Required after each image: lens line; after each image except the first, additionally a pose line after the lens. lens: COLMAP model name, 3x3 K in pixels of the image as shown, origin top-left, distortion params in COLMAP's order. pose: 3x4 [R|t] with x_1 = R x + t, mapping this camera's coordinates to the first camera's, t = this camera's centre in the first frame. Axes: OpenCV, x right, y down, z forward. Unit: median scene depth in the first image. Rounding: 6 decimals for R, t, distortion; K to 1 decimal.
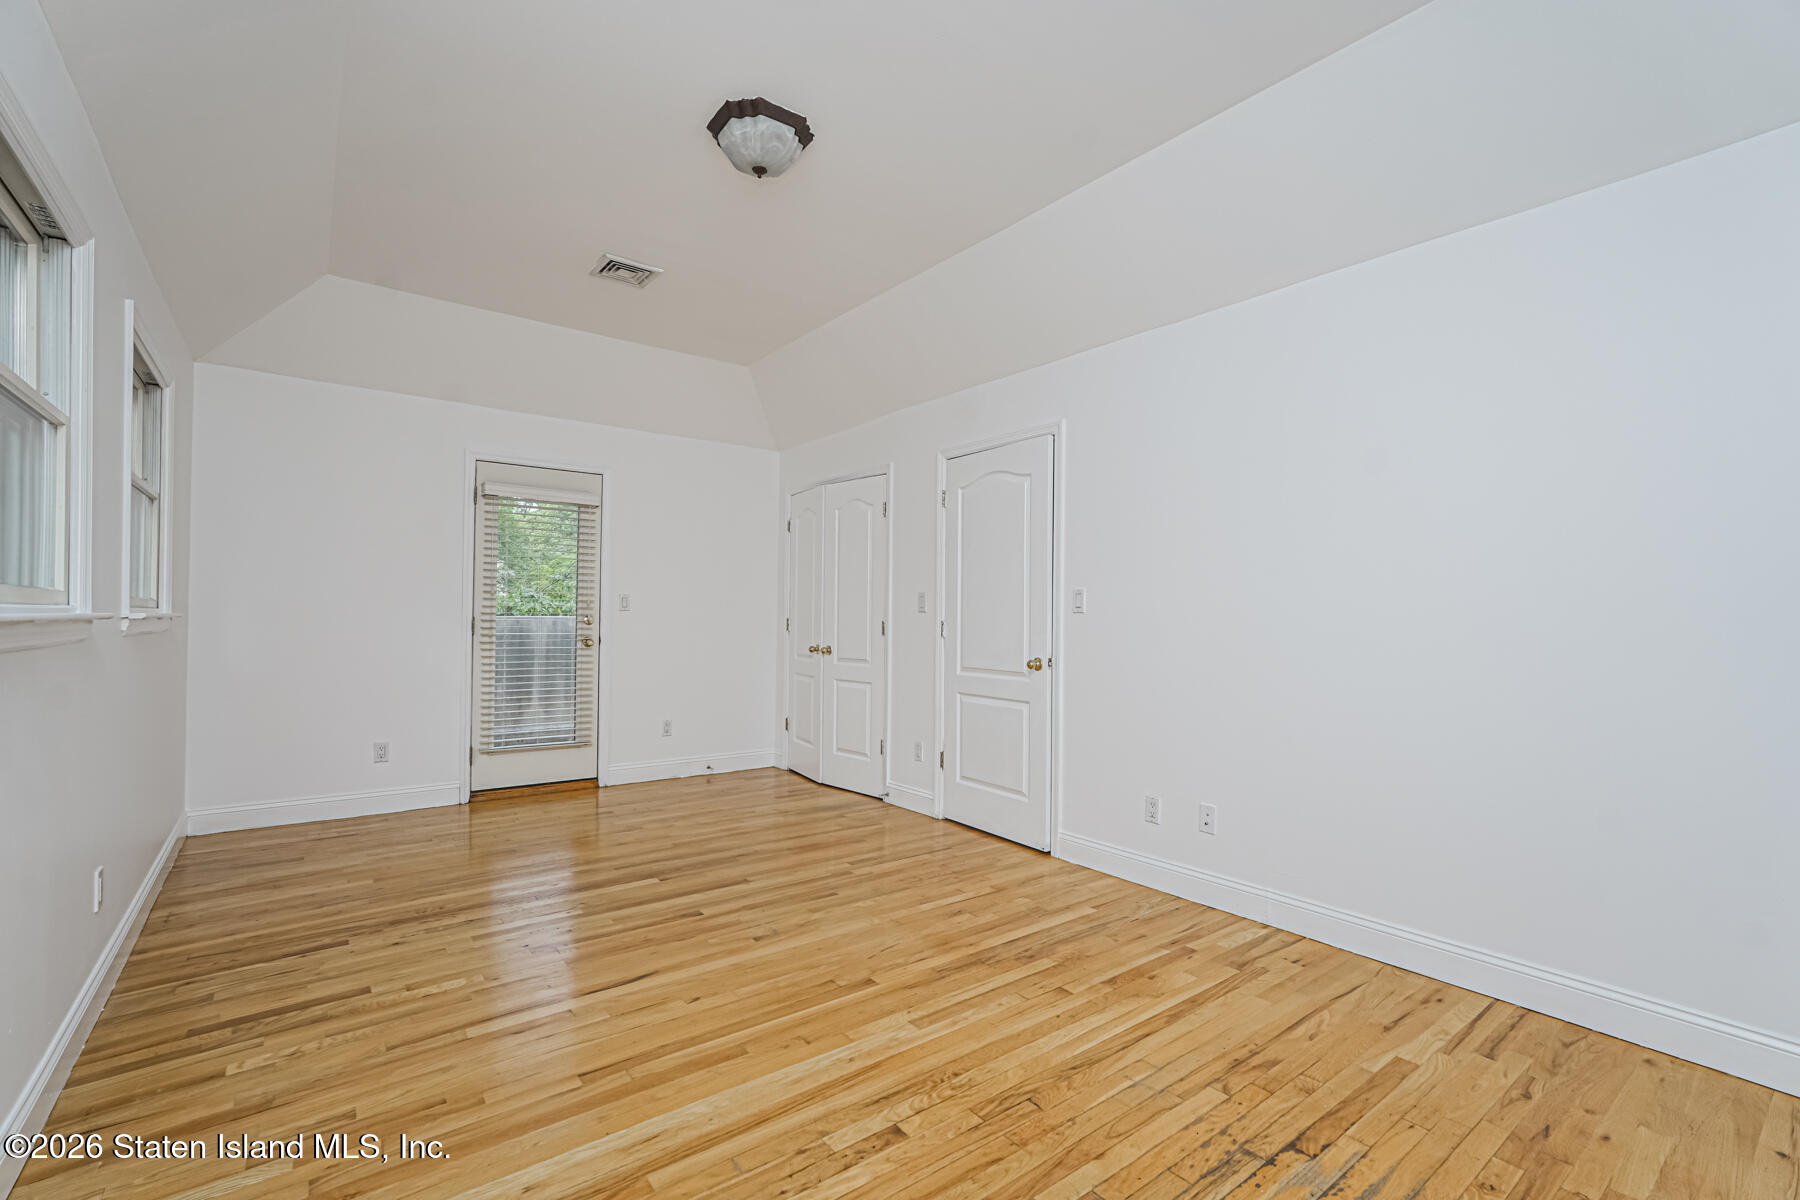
lens RADIAL K [[792.1, 0, 897.2], [0, 792.1, 609.7], [0, 0, 1]] dist [-0.012406, 0.007092]
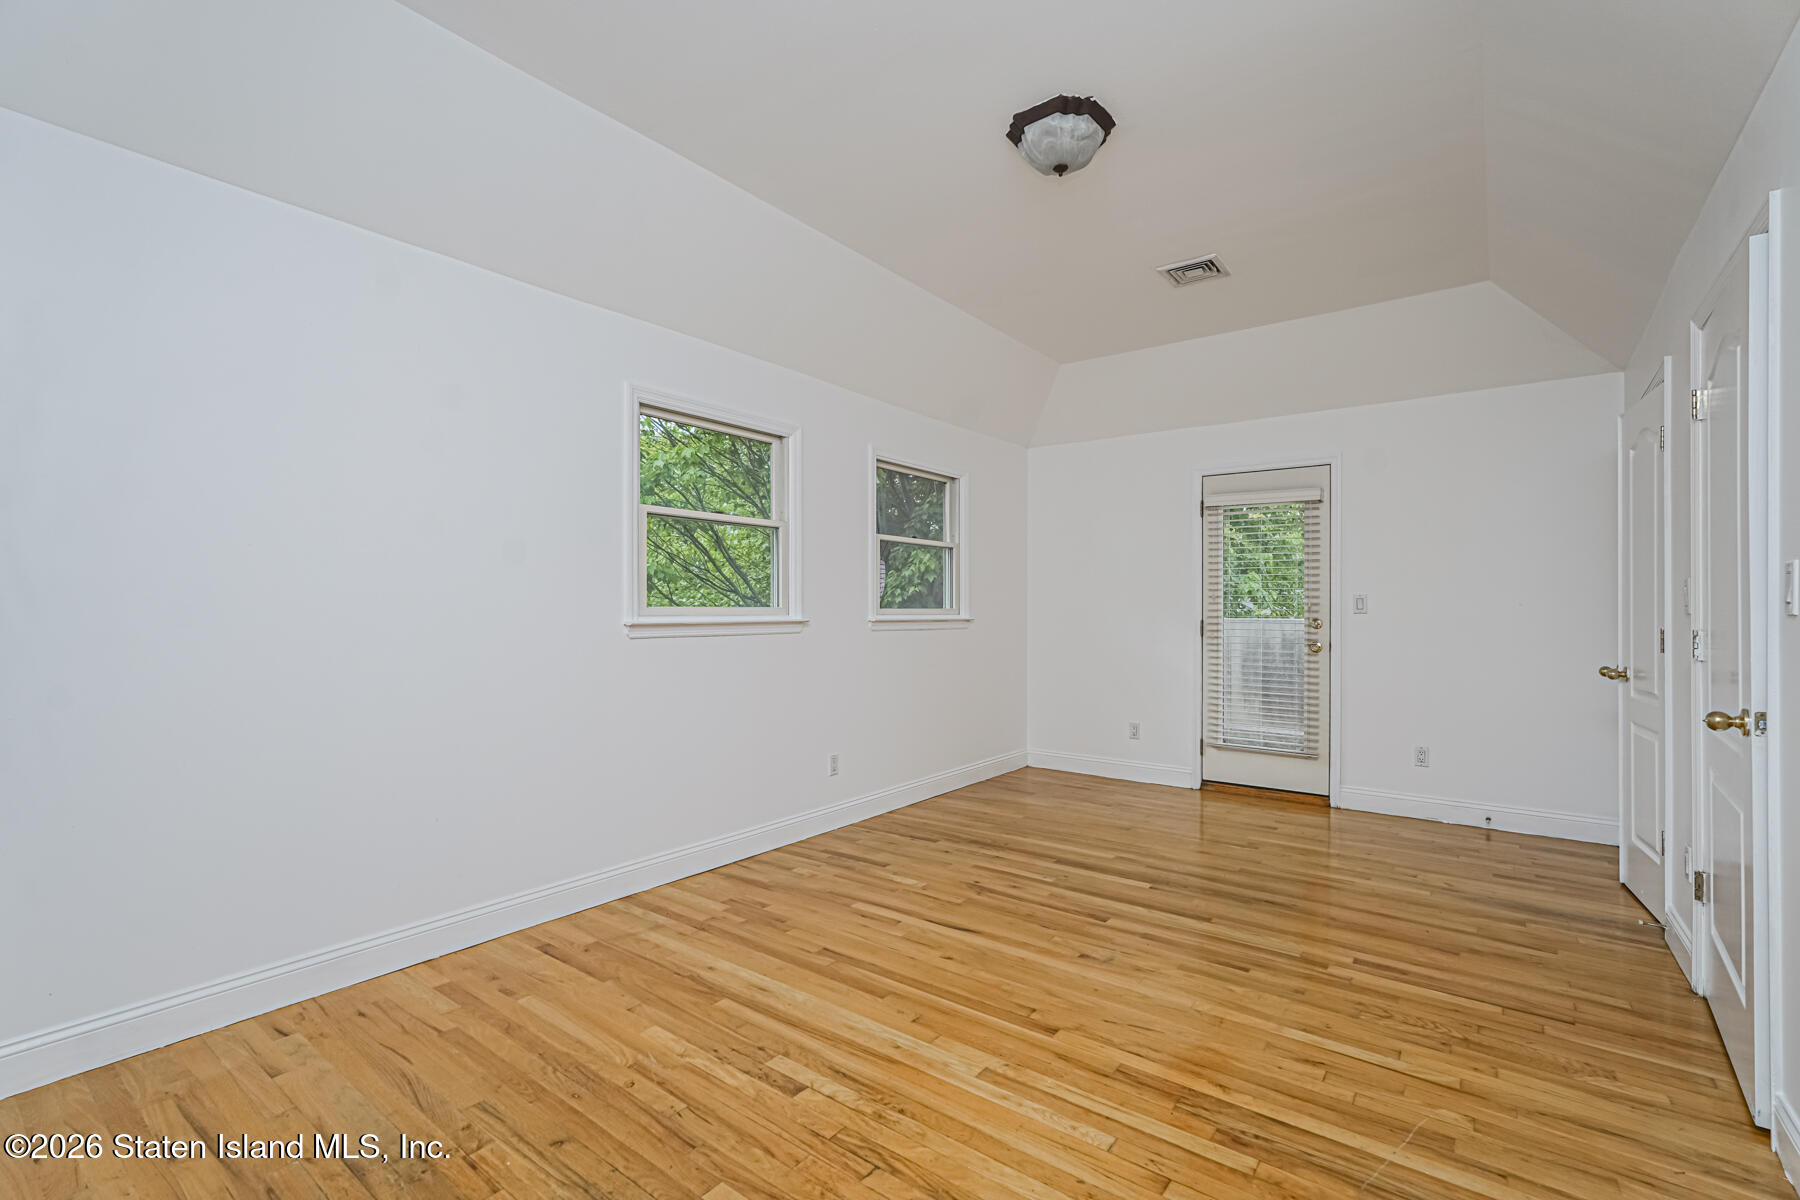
lens RADIAL K [[792.1, 0, 906.0], [0, 792.1, 606.2], [0, 0, 1]] dist [-0.012406, 0.007092]
pose [[0.266377, -0.014592, -0.963758, 0.649436], [0.009044, 0.999879, -0.012639, -0.000142], [0.963826, -0.005350, 0.266477, 0.497770]]
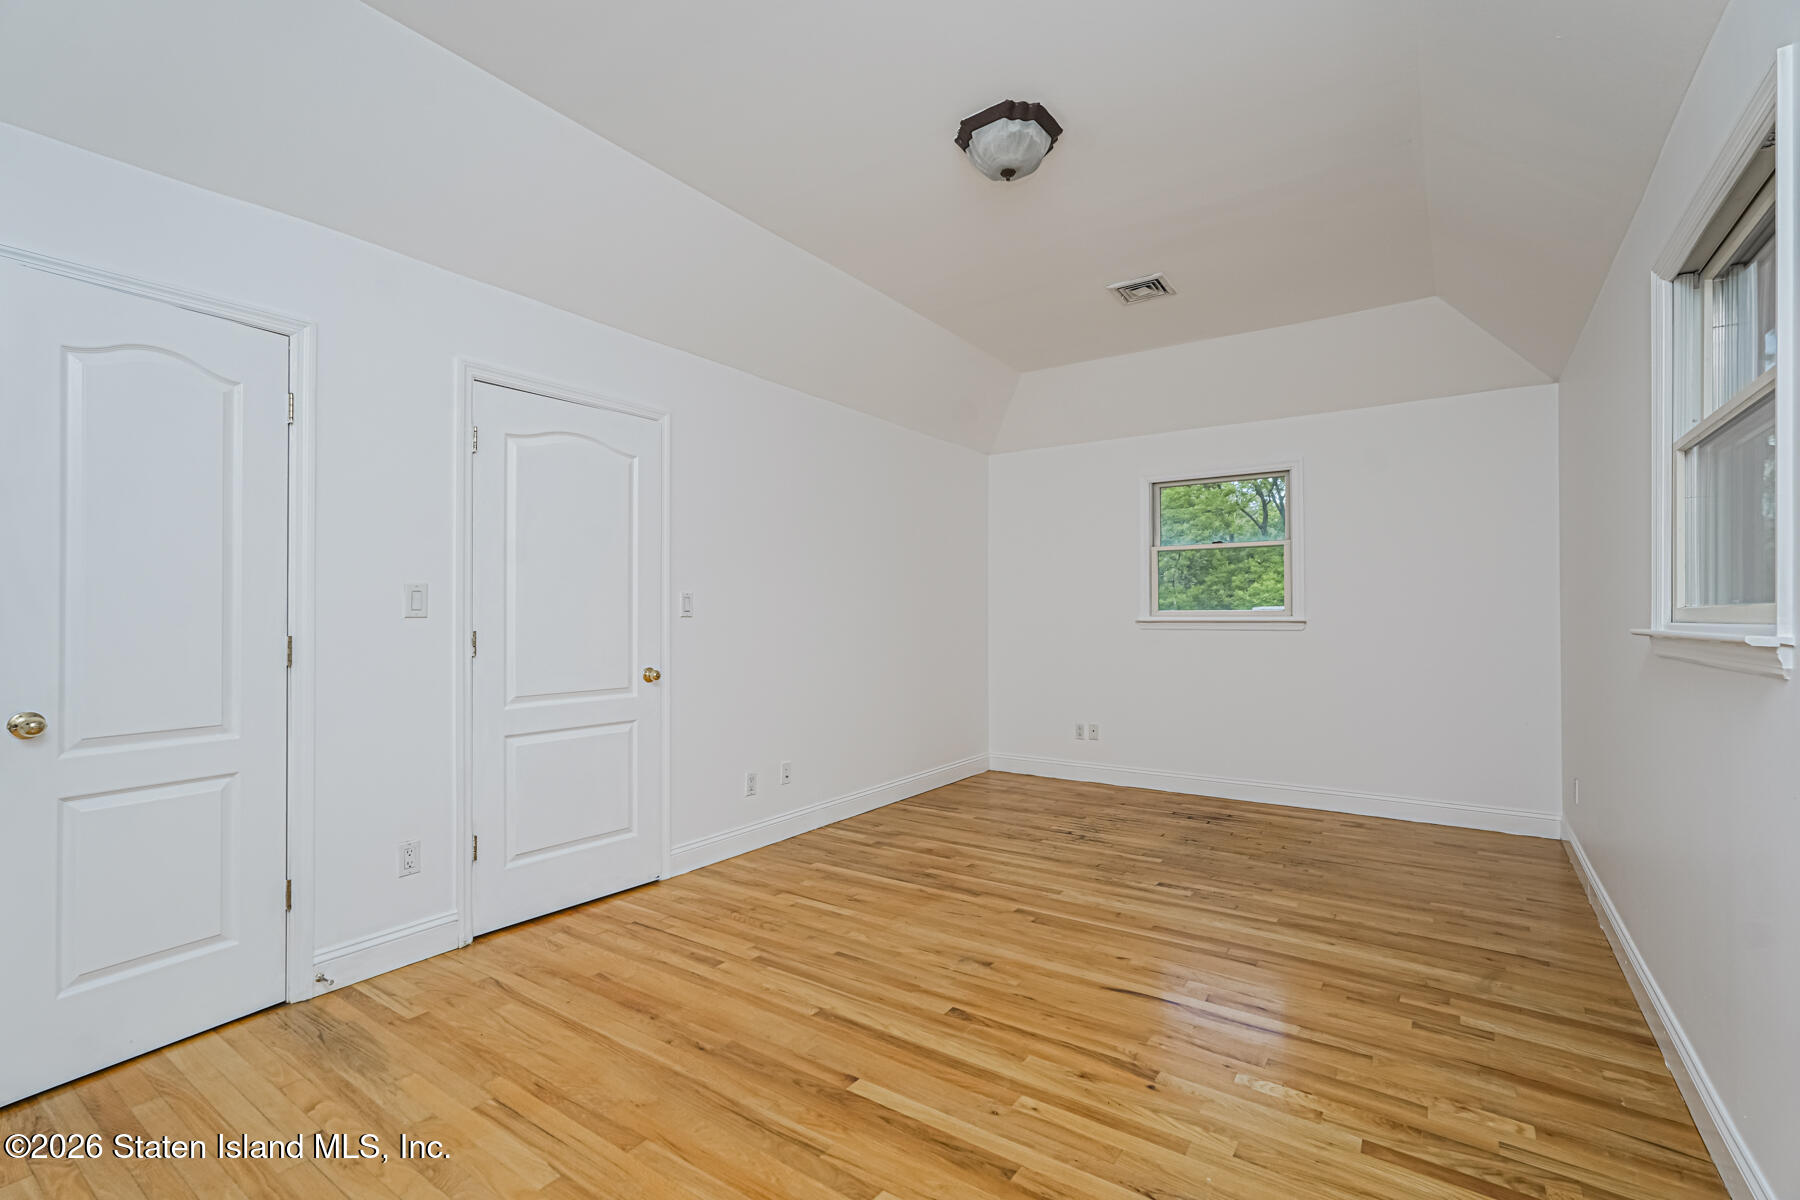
lens RADIAL K [[792.1, 0, 899.6], [0, 792.1, 610.2], [0, 0, 1]] dist [-0.012406, 0.007092]
pose [[-0.302157, -0.000640, 0.953258, -0.977255], [-0.008119, 0.999965, -0.001902, -0.006848], [-0.953224, -0.008314, -0.302152, 1.292038]]
